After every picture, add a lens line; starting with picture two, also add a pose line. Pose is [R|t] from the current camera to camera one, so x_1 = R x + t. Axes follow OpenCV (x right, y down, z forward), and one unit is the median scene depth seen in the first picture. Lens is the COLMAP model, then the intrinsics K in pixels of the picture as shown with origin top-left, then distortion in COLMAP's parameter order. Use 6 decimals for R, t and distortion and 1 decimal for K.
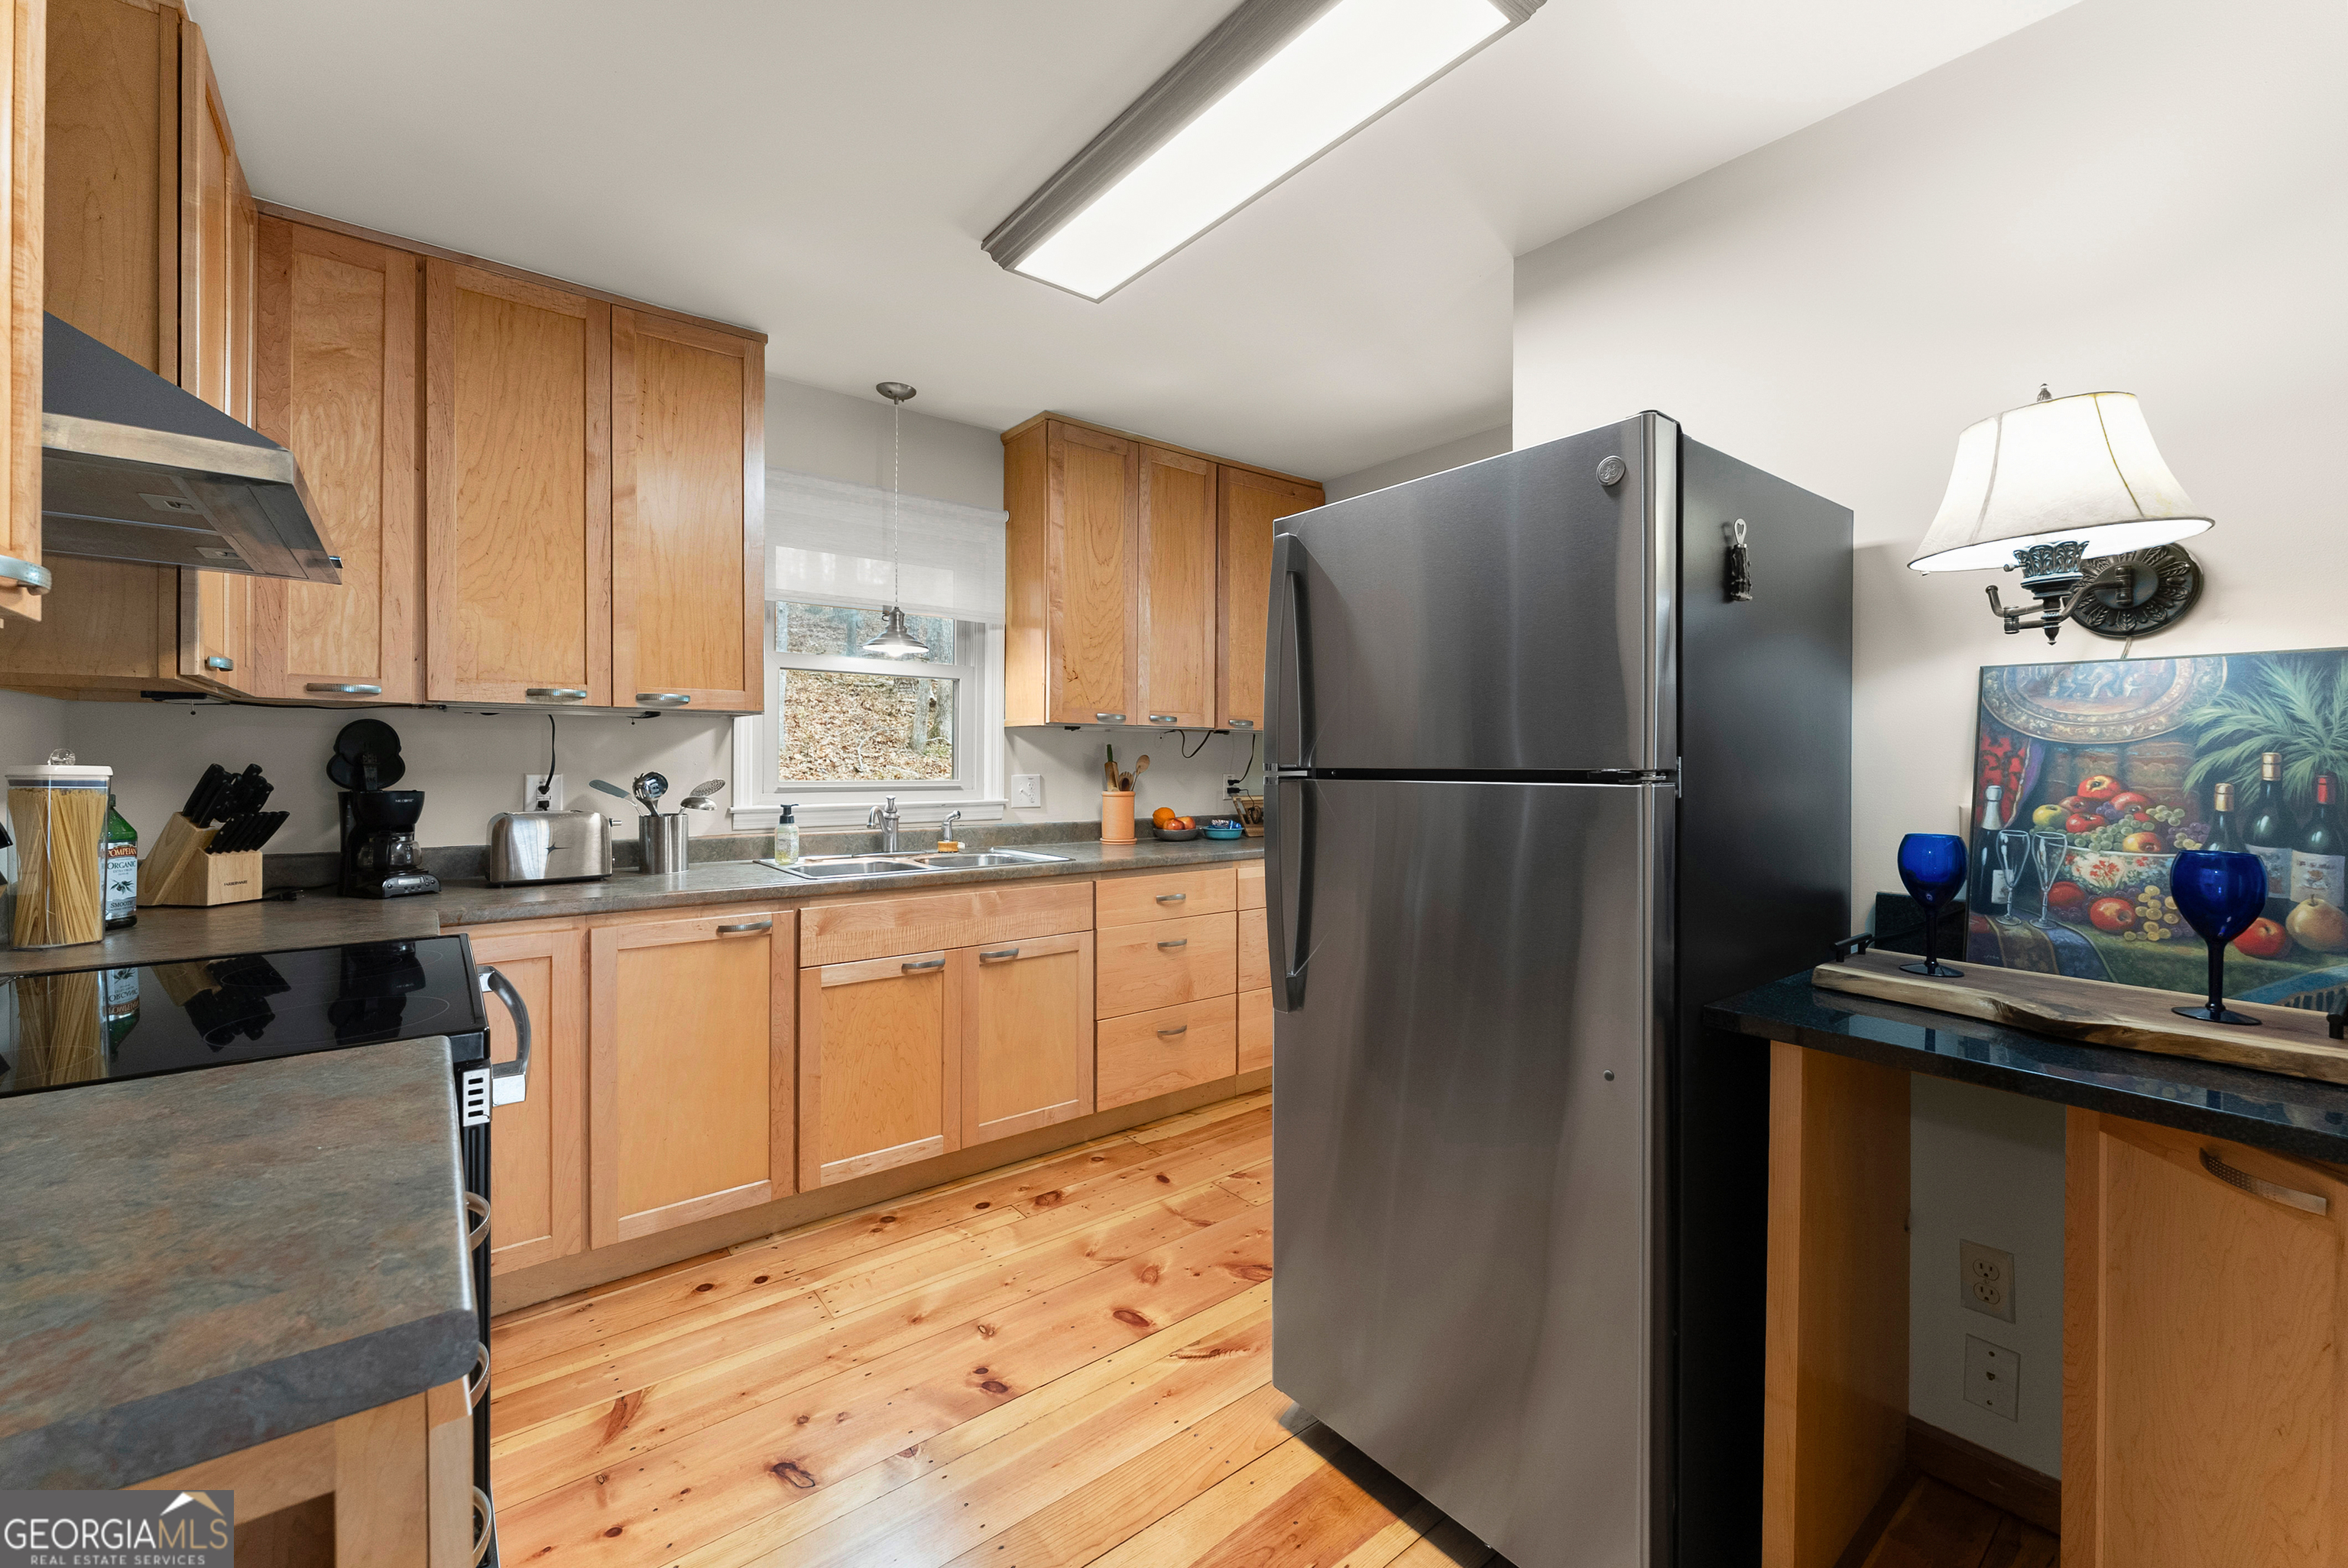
lens RADIAL K [[945.6, 0, 1173.5], [0, 945.6, 770.3], [0, 0, 1]] dist [-0.002557, -0.000551]
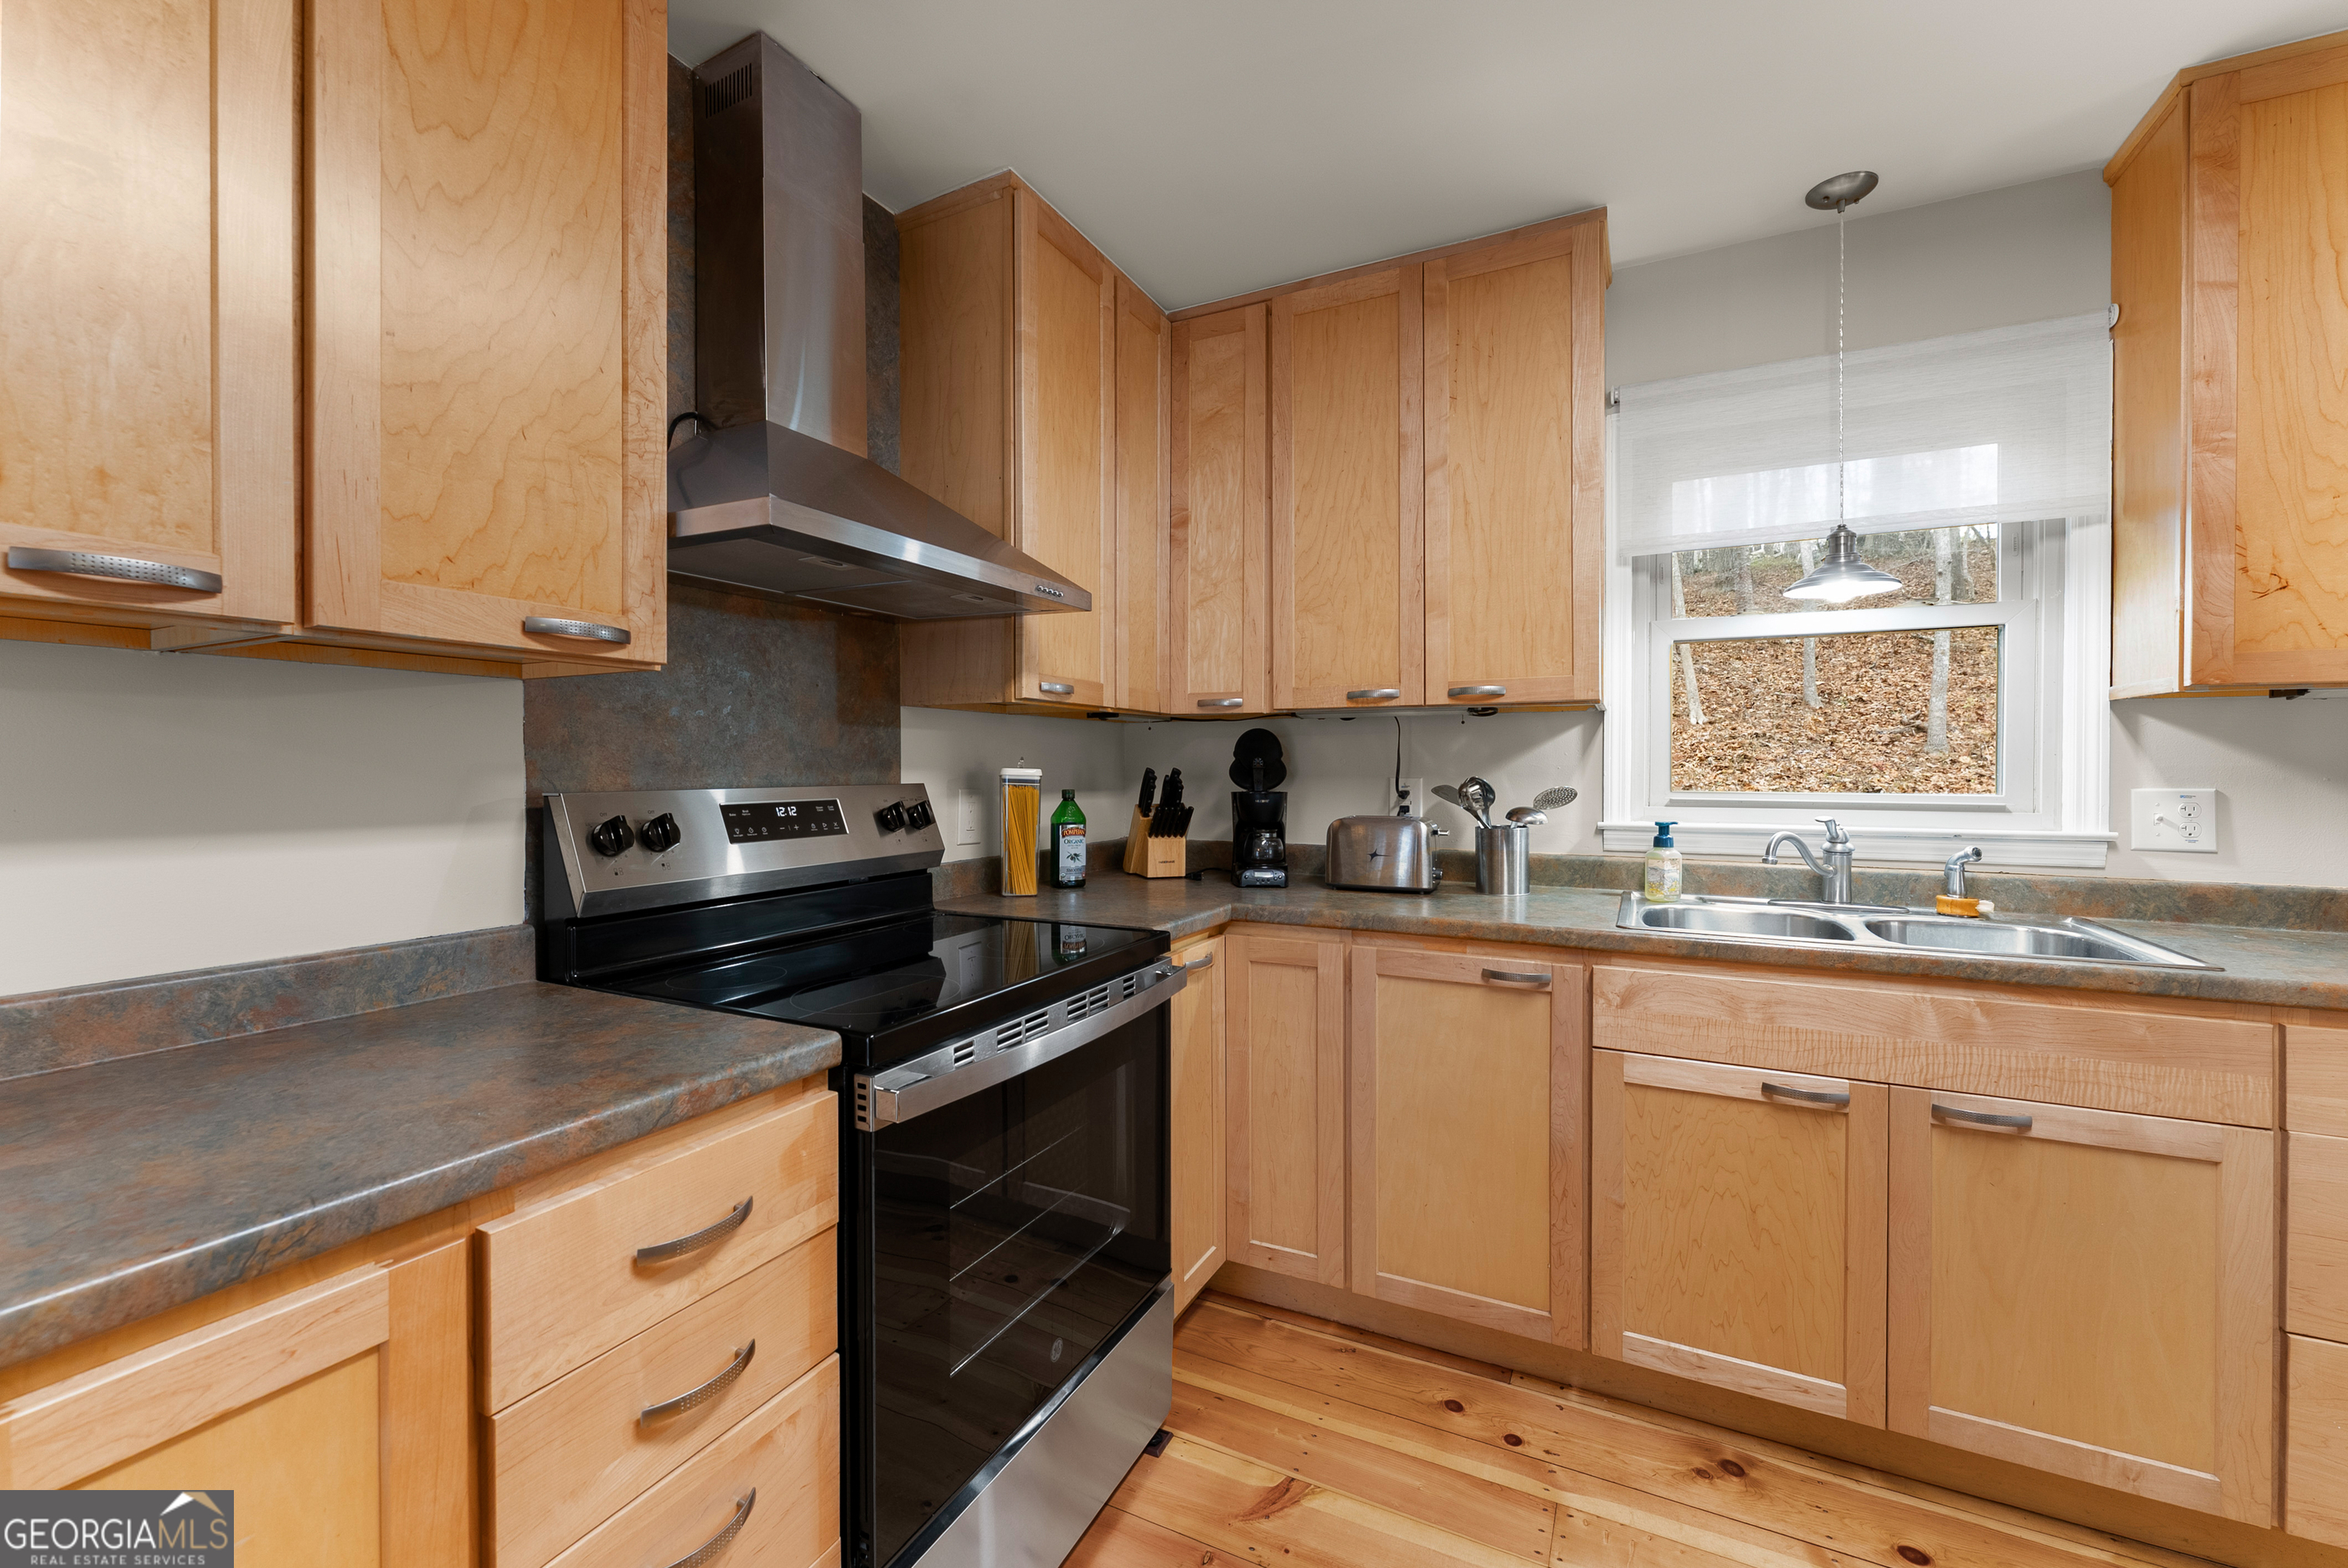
lens RADIAL K [[945.6, 0, 1172.5], [0, 945.6, 774.4], [0, 0, 1]] dist [-0.002557, -0.000551]
pose [[0.412396, 0.005749, -0.910987, 0.131342], [-0.006862, 0.999971, 0.003204, -0.001557], [0.910979, 0.004930, 0.412424, 0.390641]]
